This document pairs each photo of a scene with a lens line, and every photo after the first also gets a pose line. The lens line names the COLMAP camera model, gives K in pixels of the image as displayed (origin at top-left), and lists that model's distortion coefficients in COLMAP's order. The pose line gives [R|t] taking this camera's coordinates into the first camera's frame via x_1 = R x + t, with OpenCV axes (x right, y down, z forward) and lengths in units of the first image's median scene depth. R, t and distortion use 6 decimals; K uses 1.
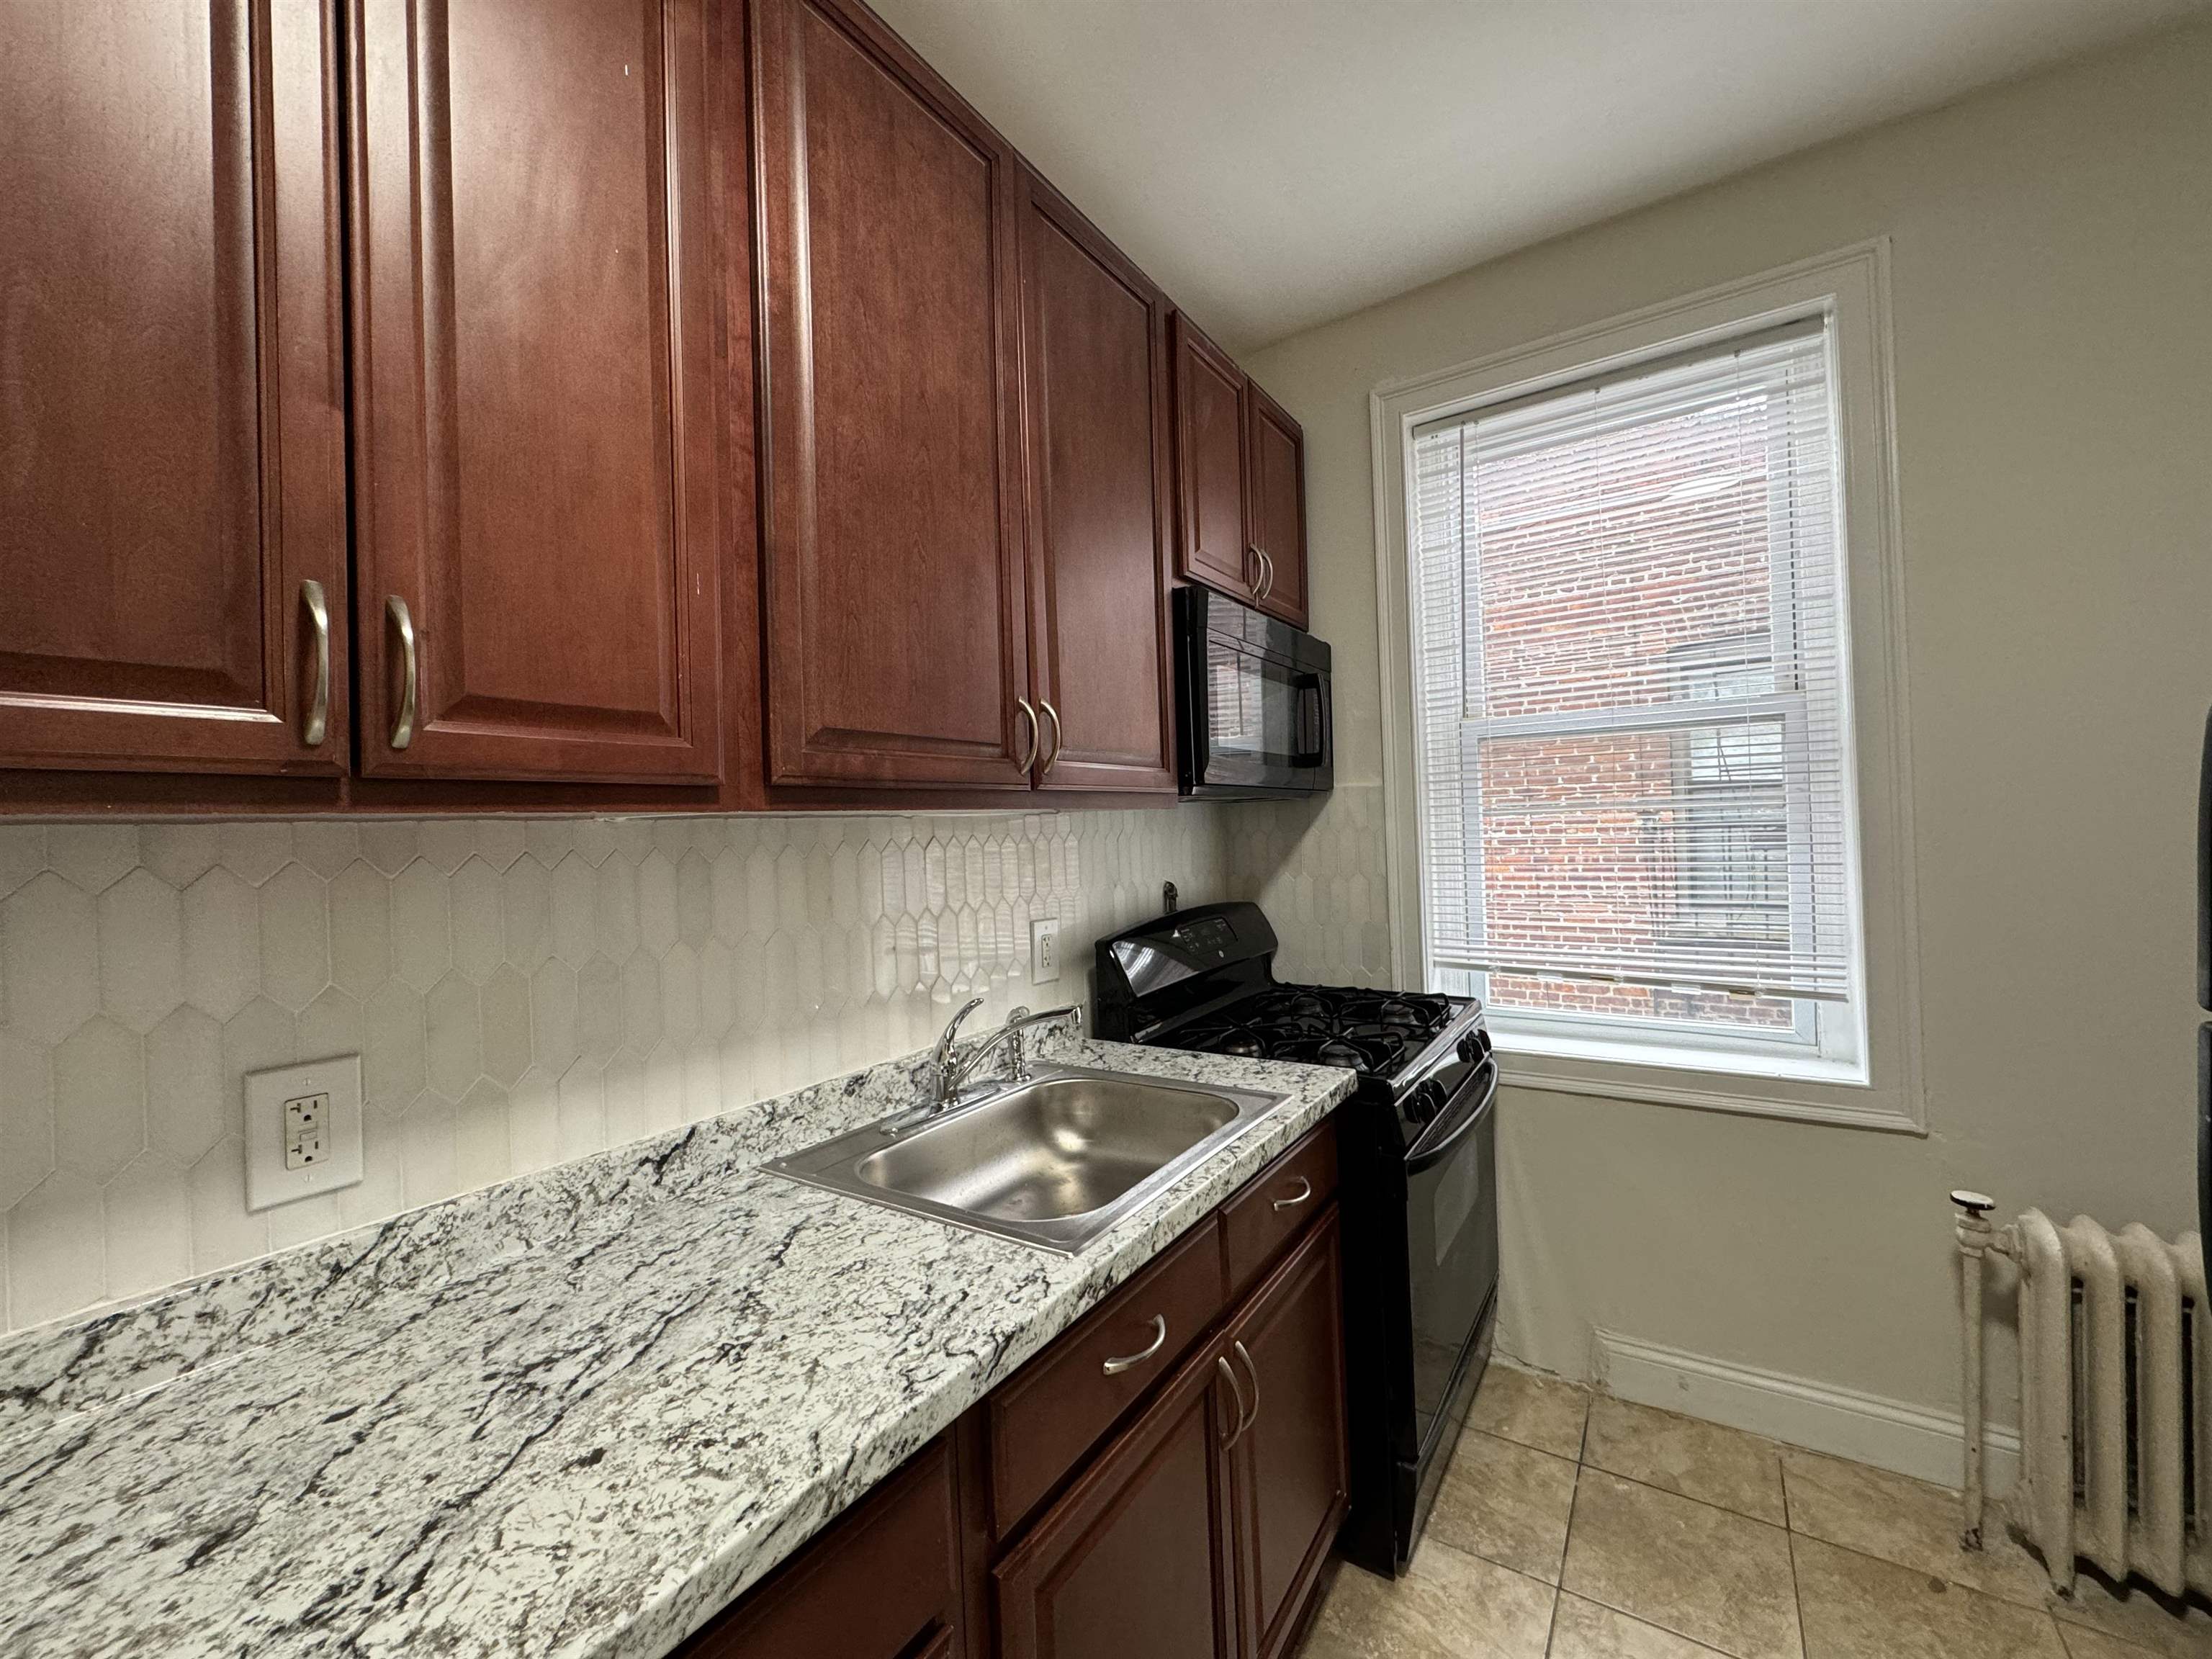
lens RADIAL K [[877.1, 0, 1102.9], [0, 877.1, 824.2], [0, 0, 1]] dist [-0.001984, 0.000236]
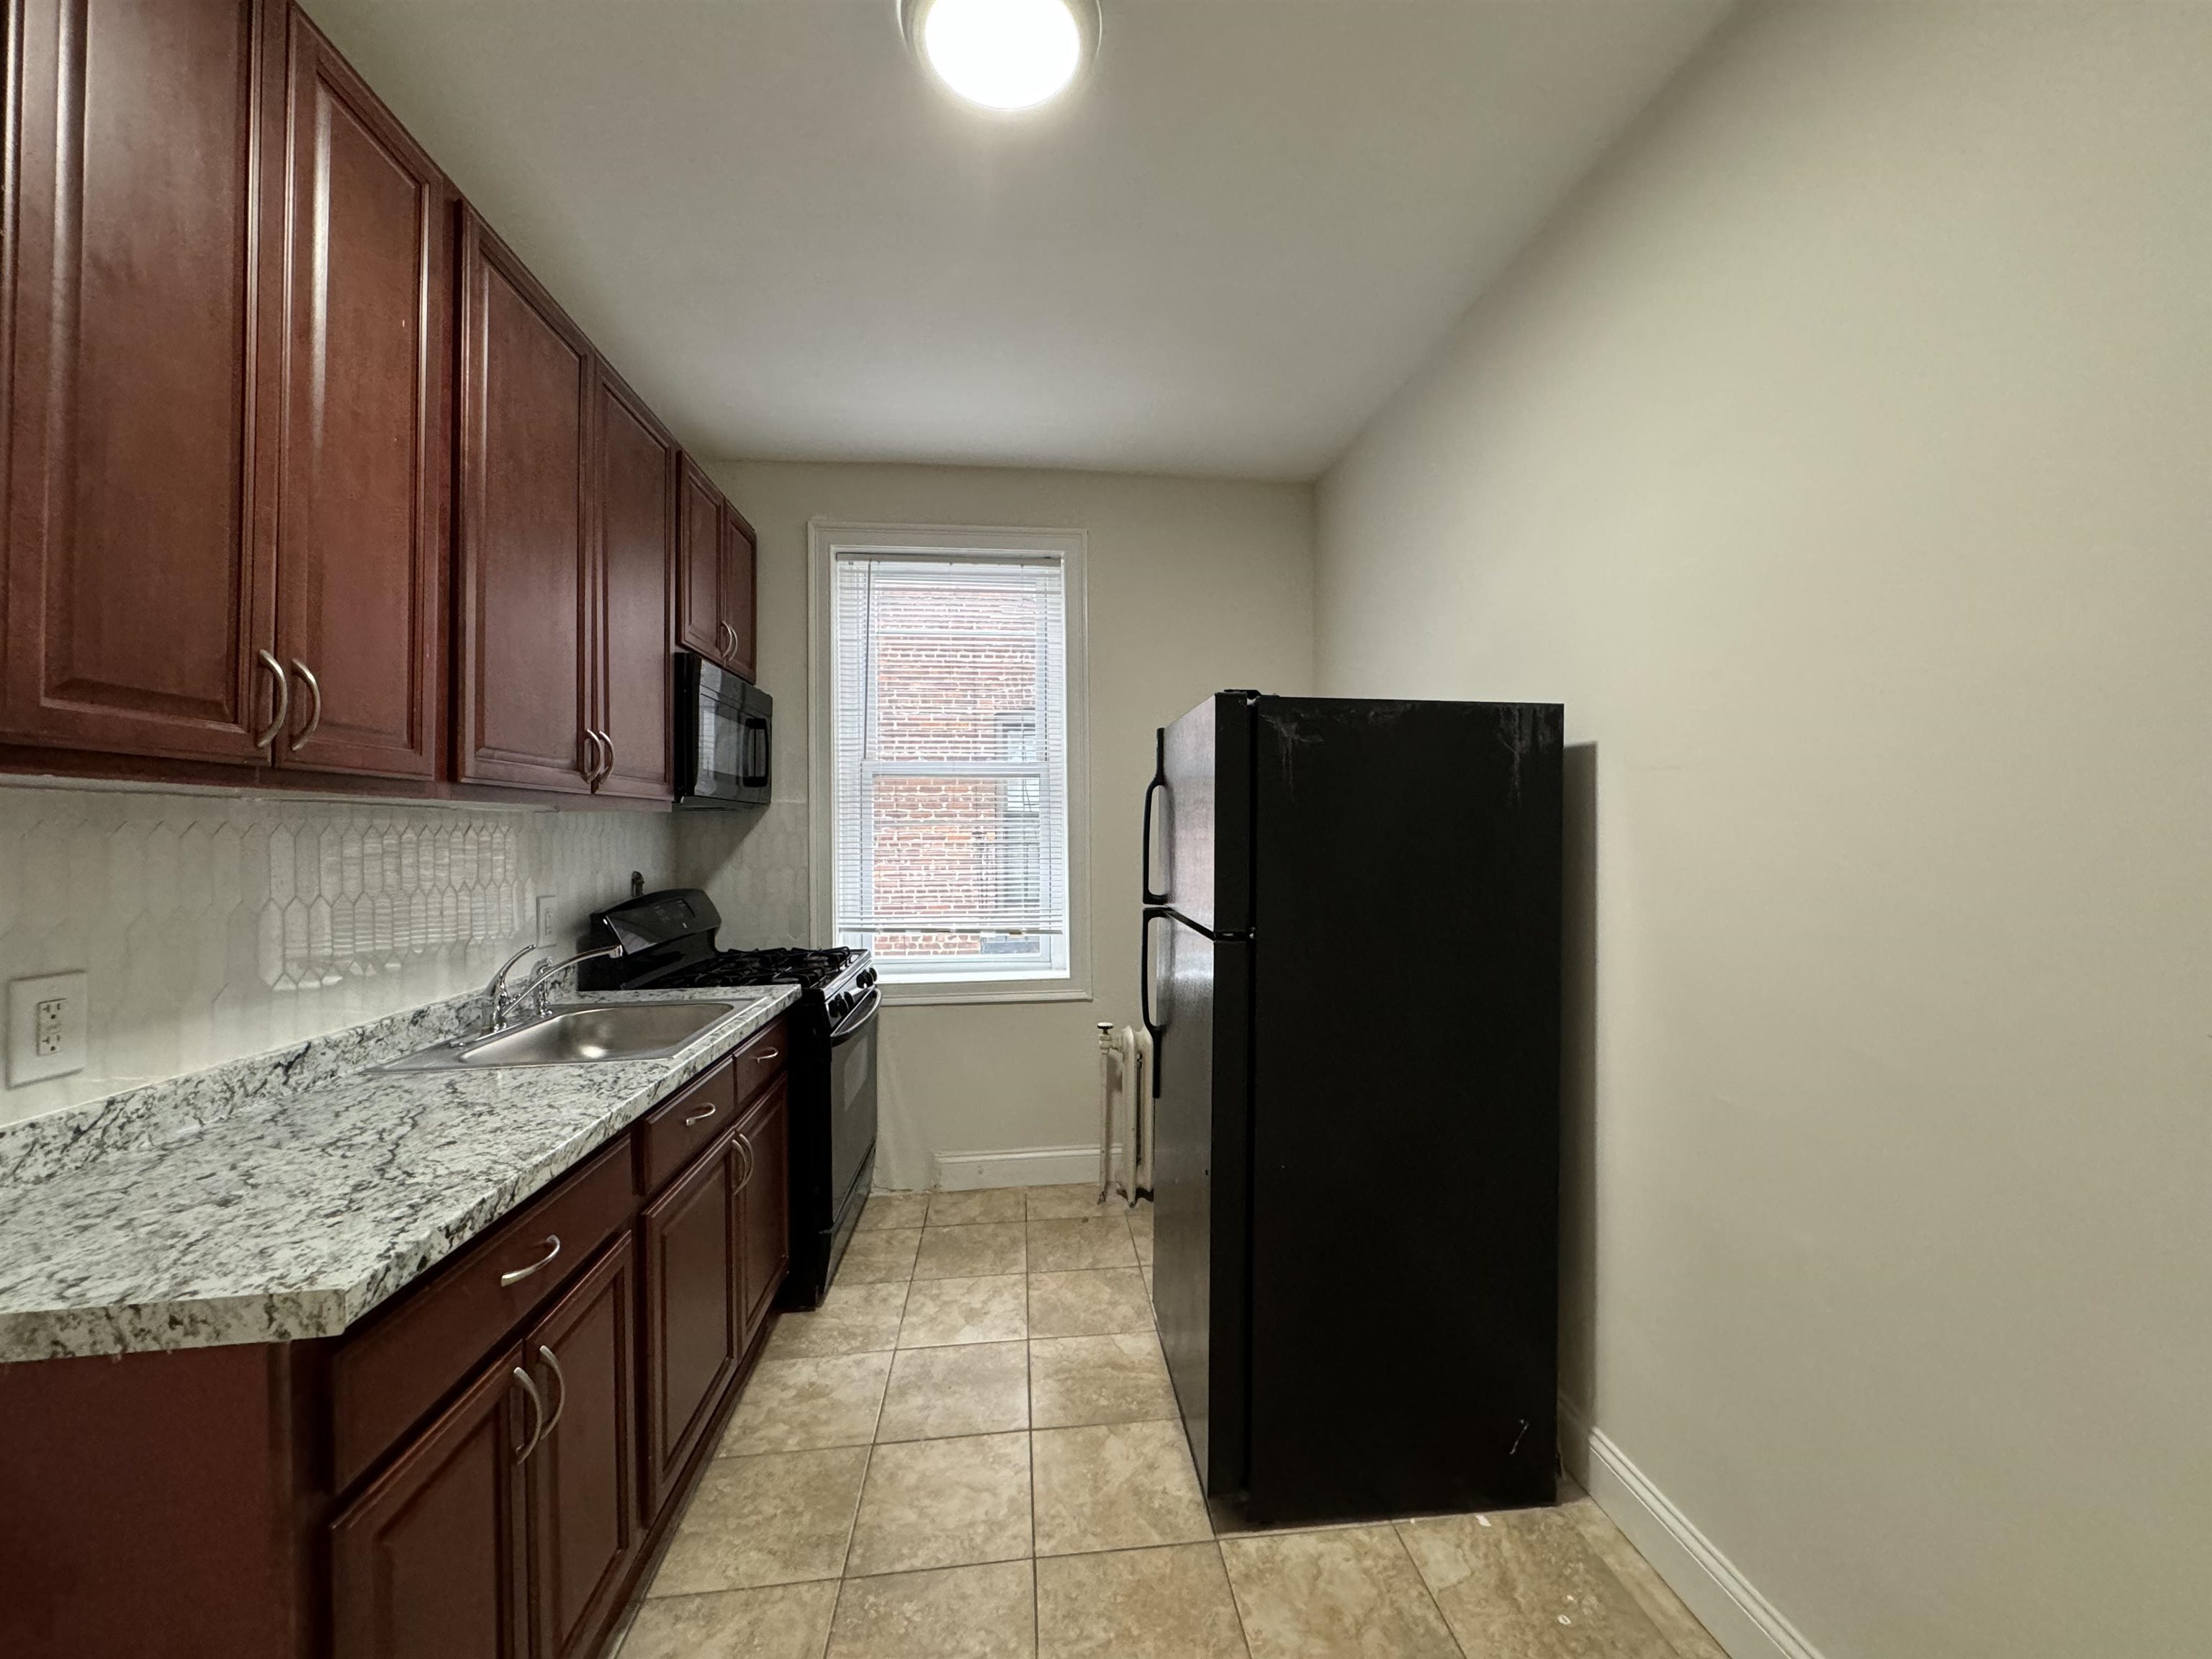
lens RADIAL K [[877.1, 0, 1108.6], [0, 877.1, 828.3], [0, 0, 1]] dist [-0.001984, 0.000236]
pose [[0.767821, 0.032871, 0.639821, -0.300145], [-0.022283, 0.999449, -0.024607, 0.029023], [-0.640277, 0.004637, 0.768130, -0.553066]]
